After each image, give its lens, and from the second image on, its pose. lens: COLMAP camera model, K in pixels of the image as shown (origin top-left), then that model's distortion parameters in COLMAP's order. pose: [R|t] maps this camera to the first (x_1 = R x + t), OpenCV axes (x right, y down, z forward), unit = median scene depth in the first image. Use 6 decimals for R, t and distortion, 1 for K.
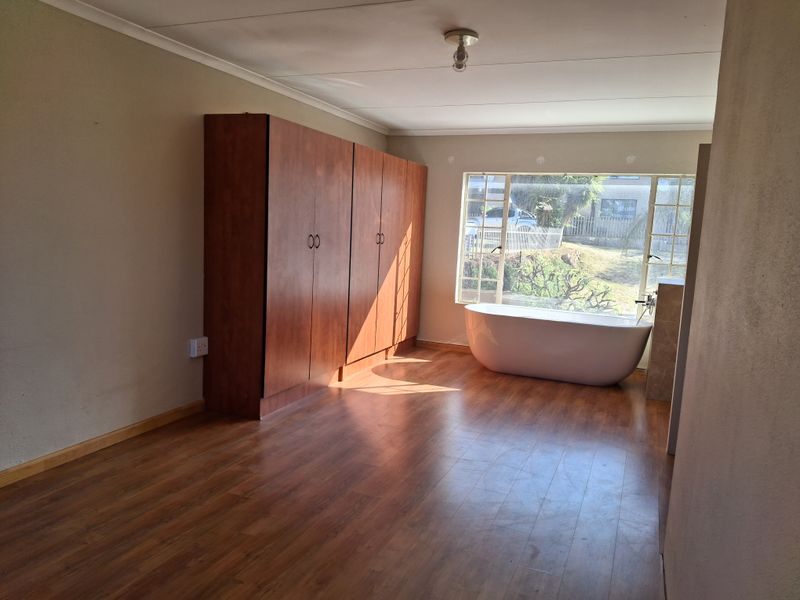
lens RADIAL K [[606.8, 0, 400.0], [0, 606.8, 300.0], [0, 0, 1]] dist [0.003562, -0.001703]
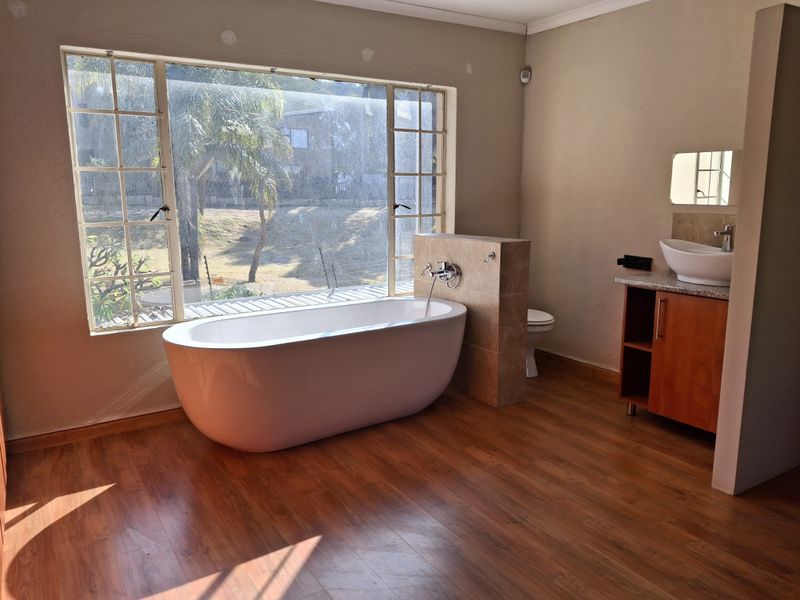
lens RADIAL K [[606.8, 0, 400.0], [0, 606.8, 300.0], [0, 0, 1]] dist [0.003562, -0.001703]
pose [[0.551675, -0.189489, 0.812249, -0.170413], [0.131512, 0.981431, 0.139635, -0.062838], [-0.823626, 0.029787, 0.566351, 0.614995]]
